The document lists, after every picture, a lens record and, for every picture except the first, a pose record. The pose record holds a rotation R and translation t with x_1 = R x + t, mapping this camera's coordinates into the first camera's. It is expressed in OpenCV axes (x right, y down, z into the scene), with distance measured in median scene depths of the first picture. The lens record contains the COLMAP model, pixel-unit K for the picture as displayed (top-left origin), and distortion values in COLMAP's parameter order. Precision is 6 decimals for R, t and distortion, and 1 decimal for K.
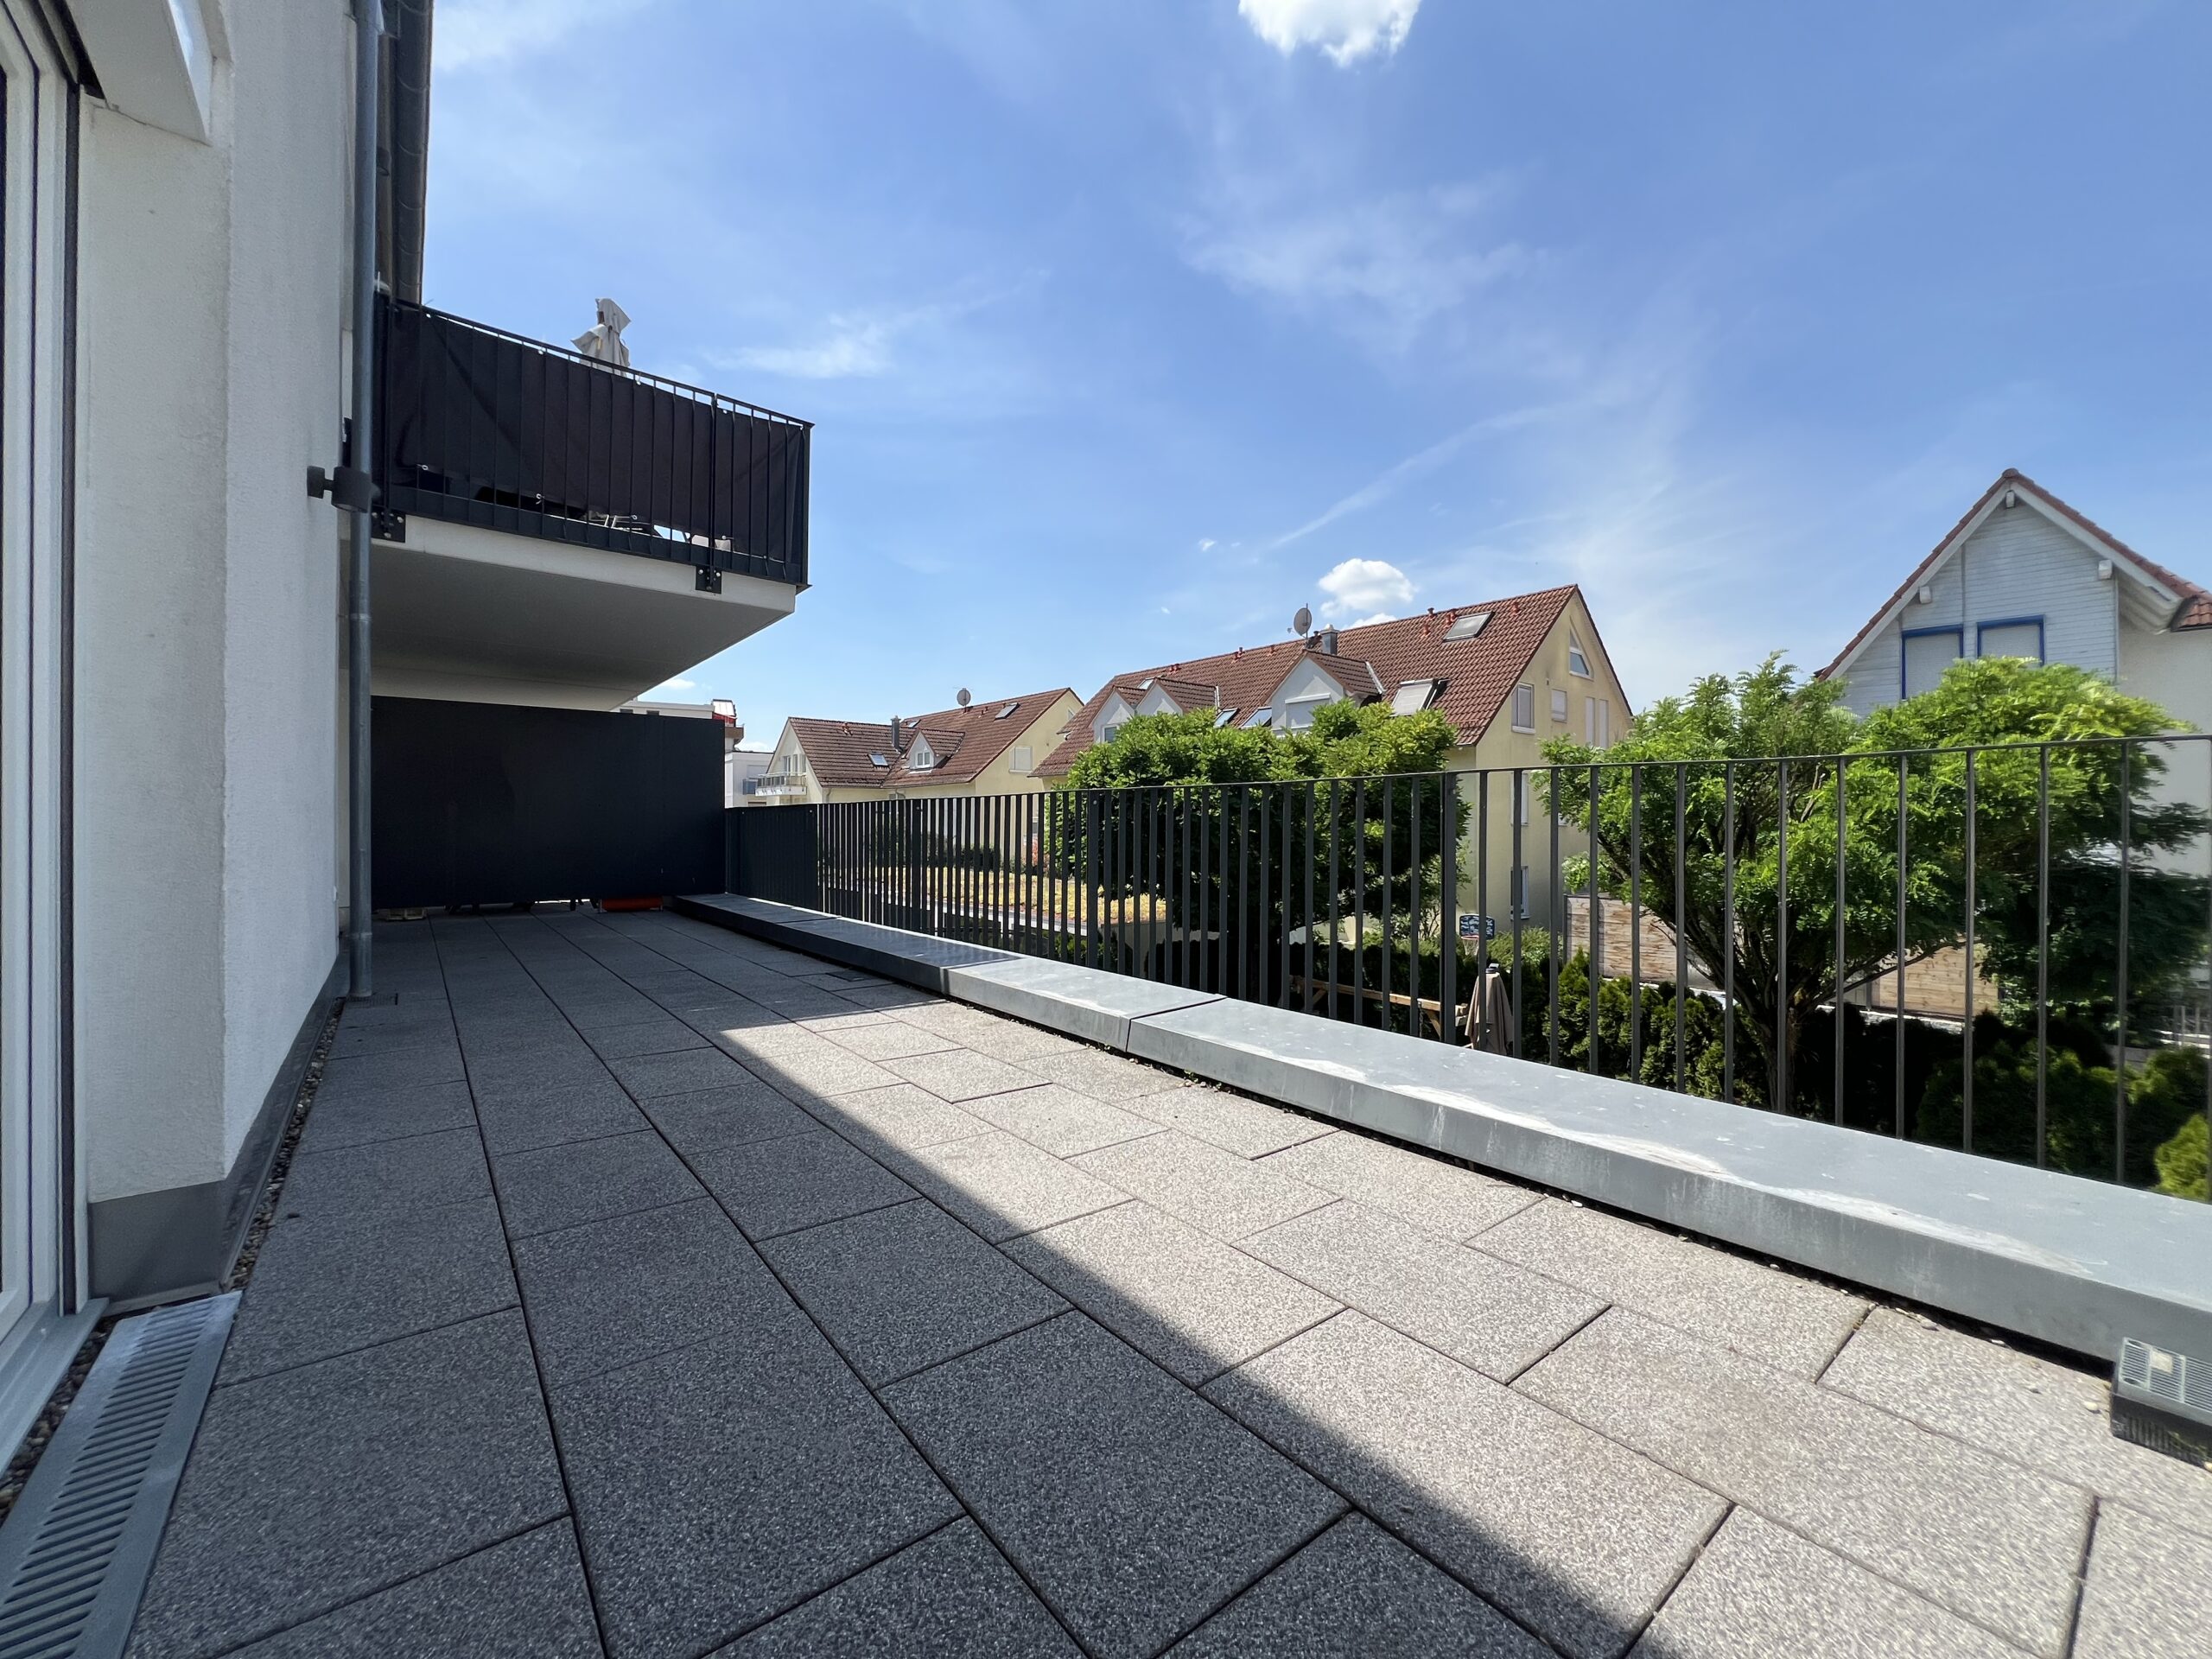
lens RADIAL K [[884.2, 0, 1087.5], [0, 884.2, 827.9], [0, 0, 1]] dist [-0.002578, 0.001513]
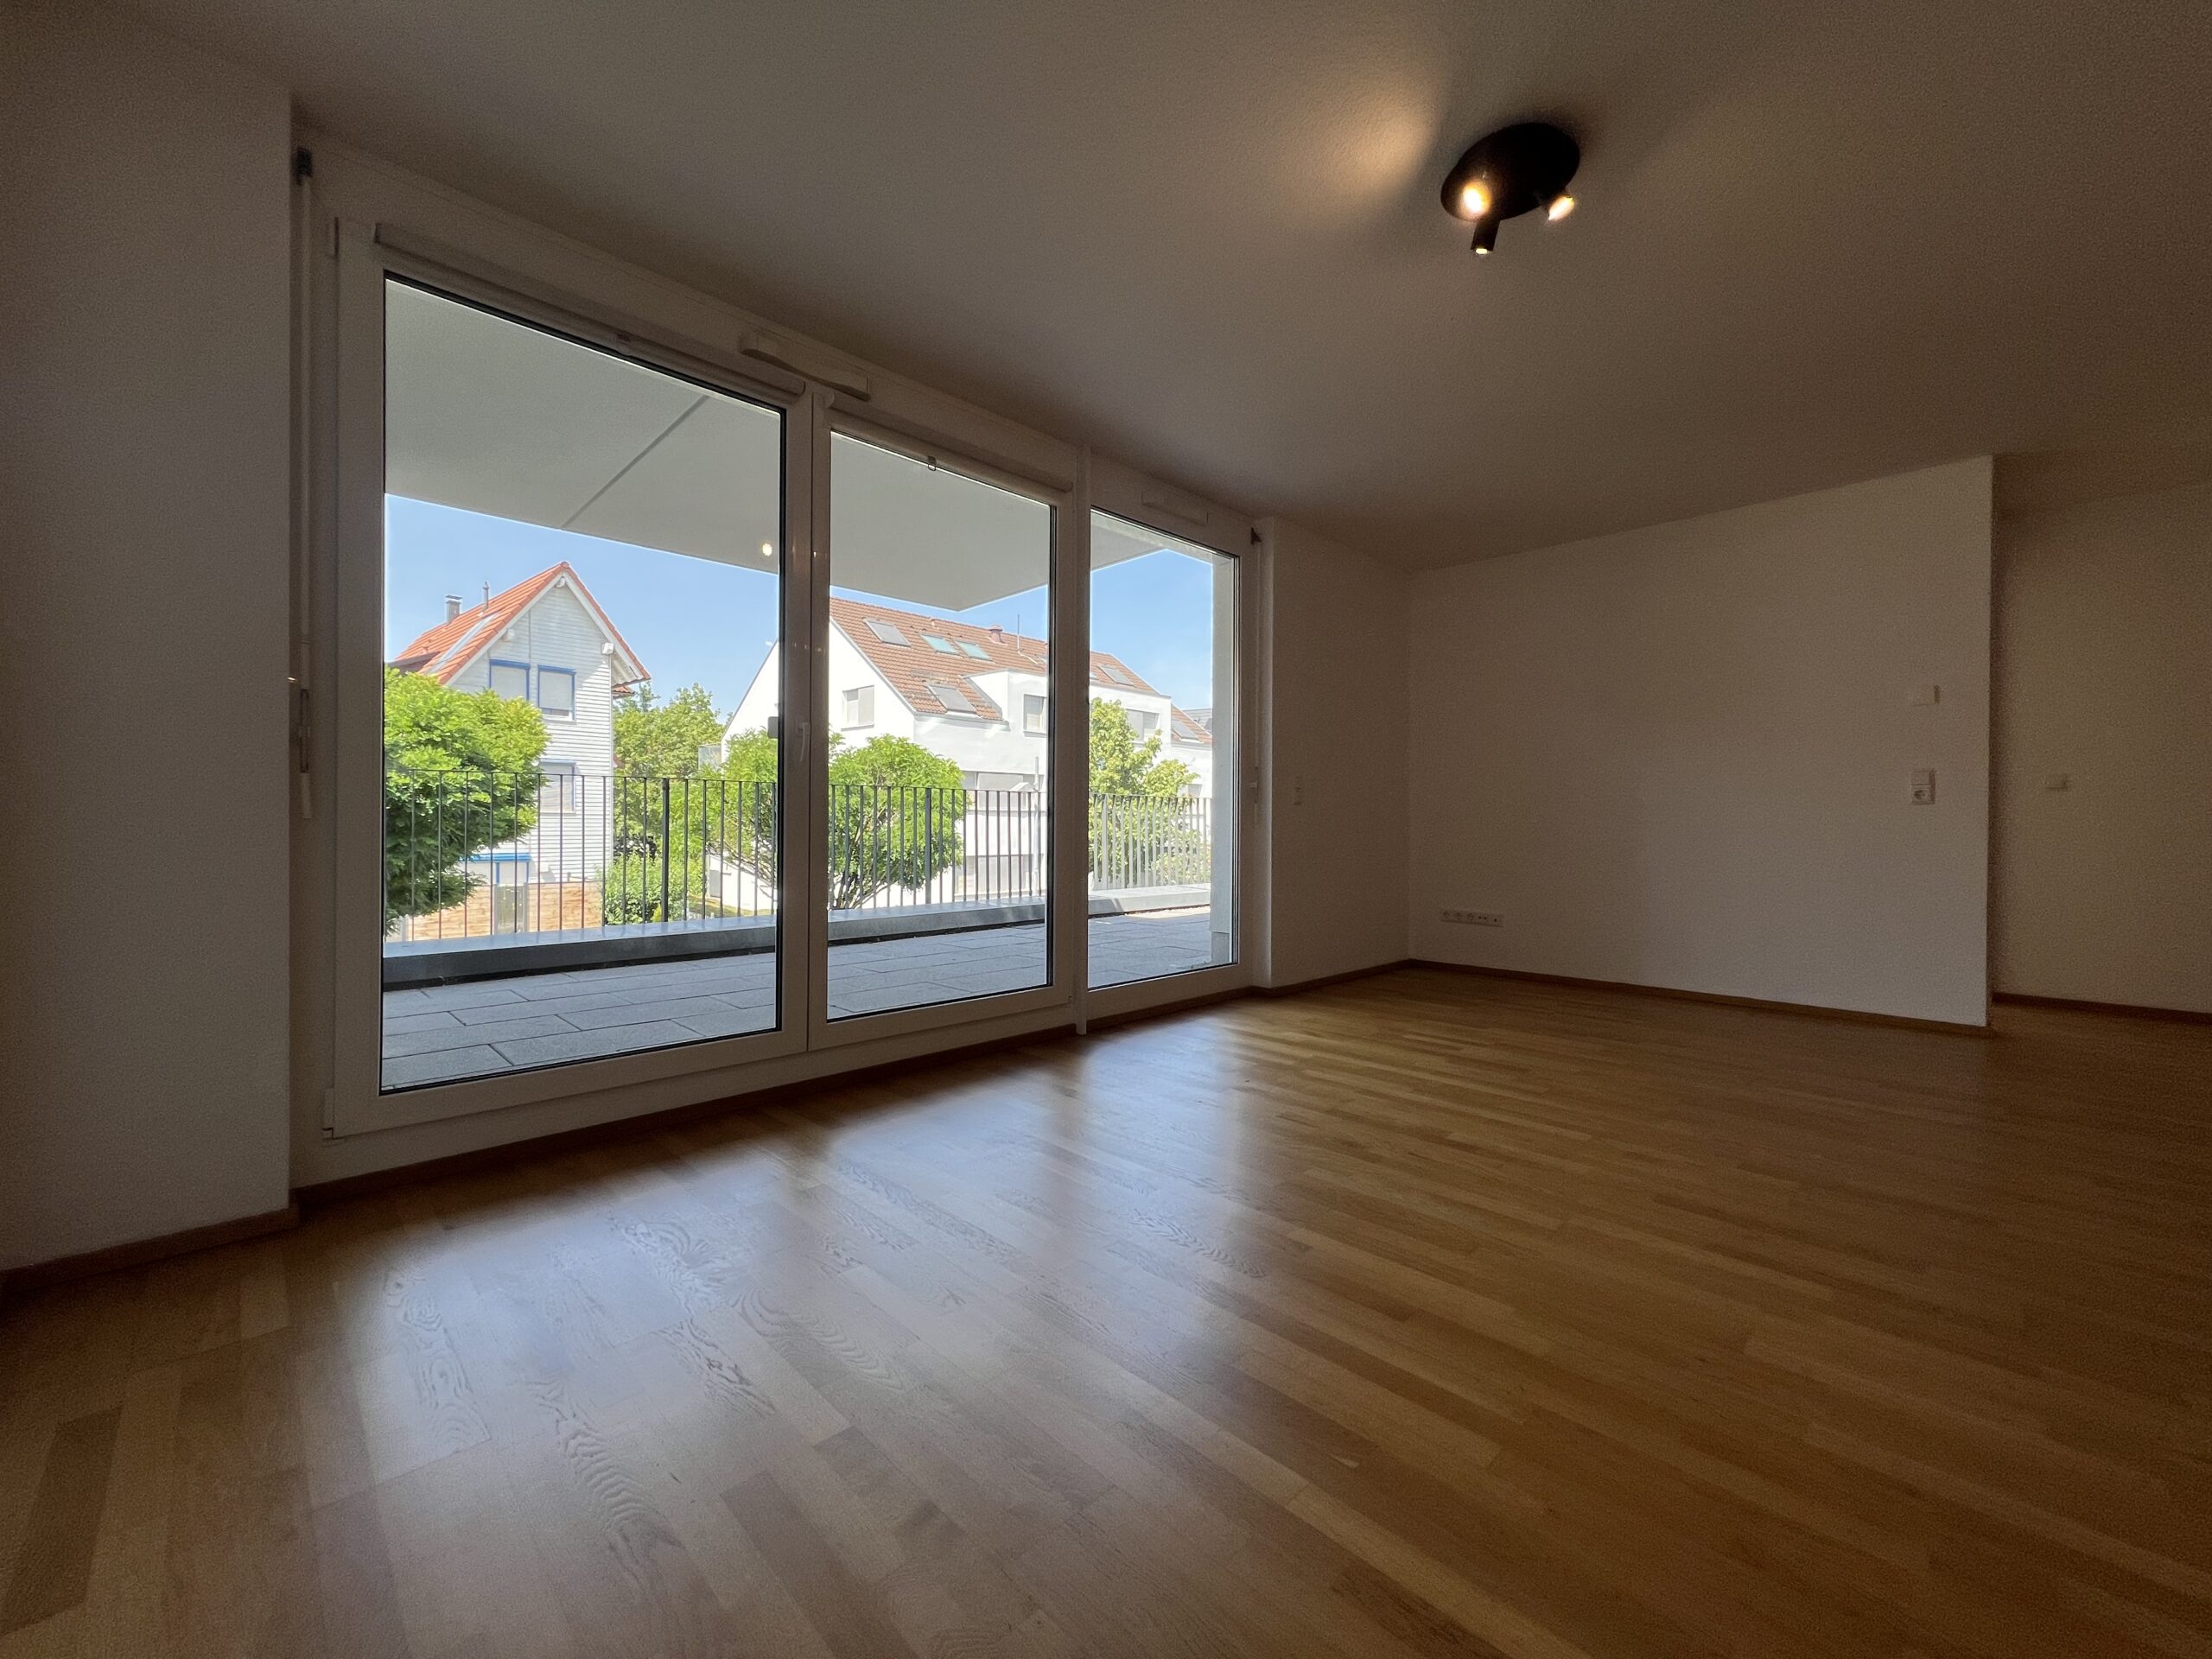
lens RADIAL K [[884.2, 0, 1102.3], [0, 884.2, 821.4], [0, 0, 1]] dist [-0.002578, 0.001513]
pose [[-0.121449, 0.002155, 0.992595, -0.441090], [-0.000163, 0.999998, -0.002191, 0.009122], [-0.992598, -0.000428, -0.121448, 0.316930]]
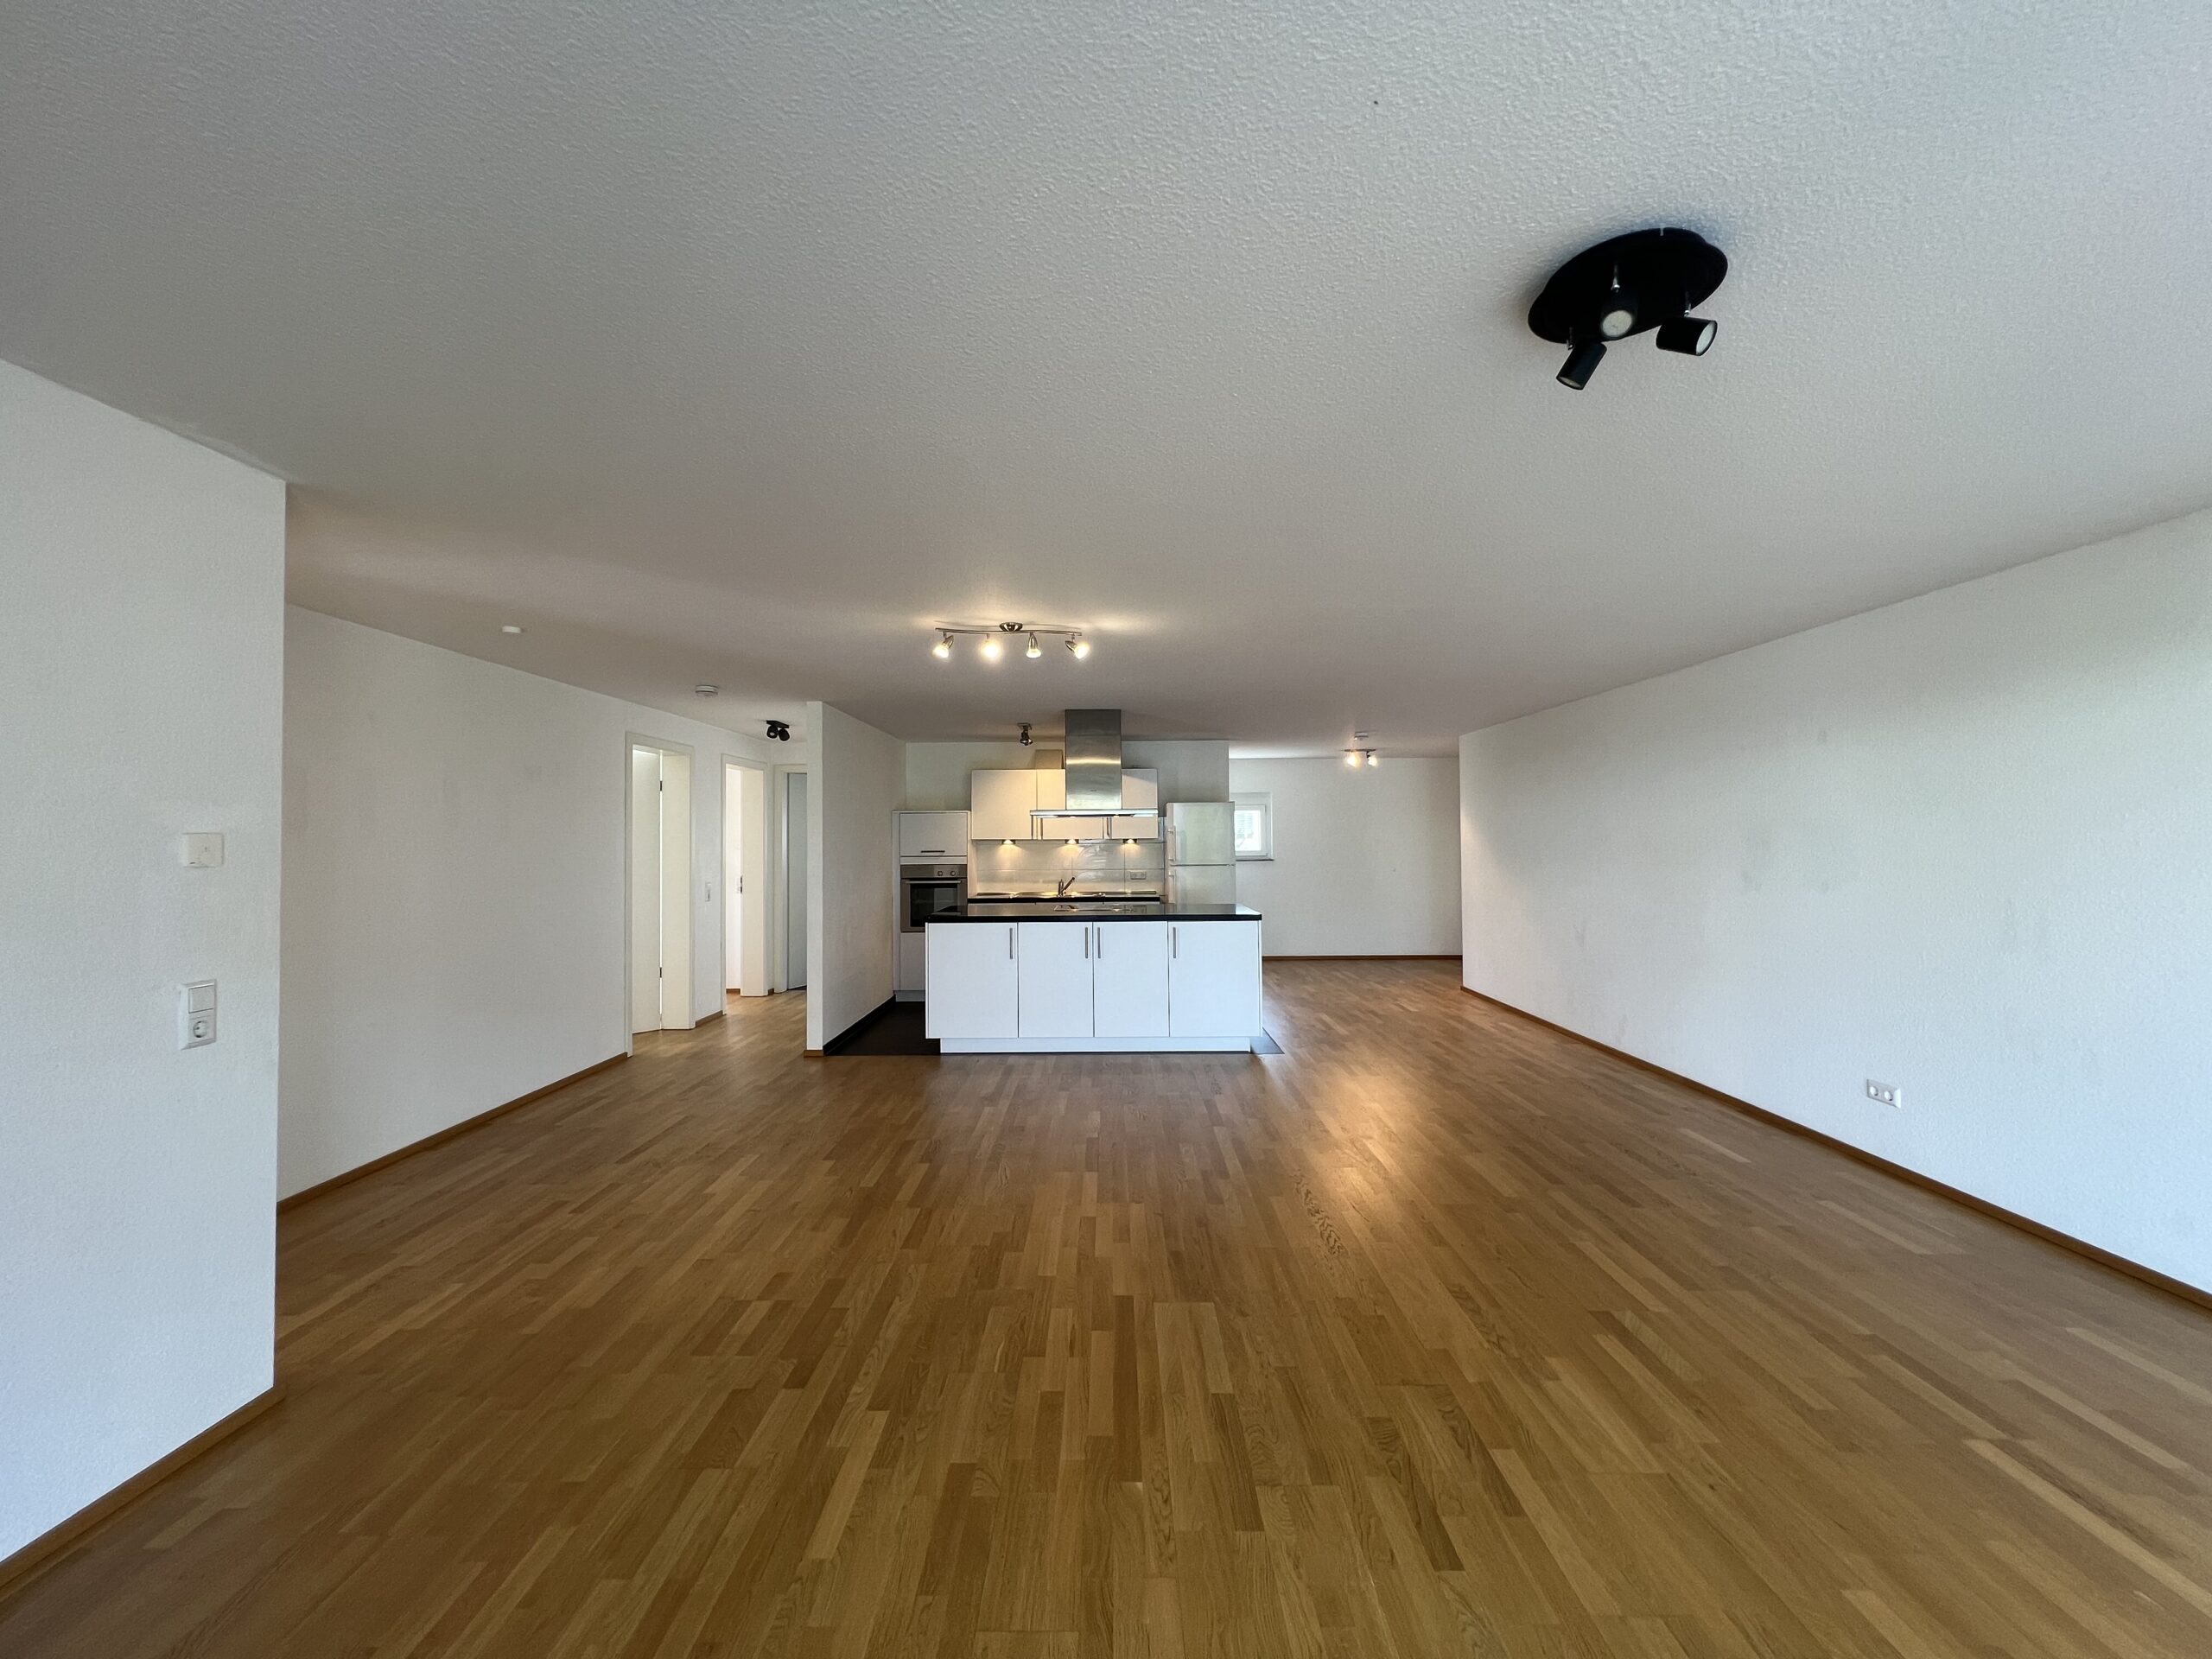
lens RADIAL K [[884.2, 0, 1098.8], [0, 884.2, 826.0], [0, 0, 1]] dist [-0.002578, 0.001513]
pose [[-0.623235, -0.008692, -0.781986, -0.247782], [0.003781, 0.999893, -0.014128, -0.020929], [0.782025, -0.011762, -0.623136, 0.266290]]
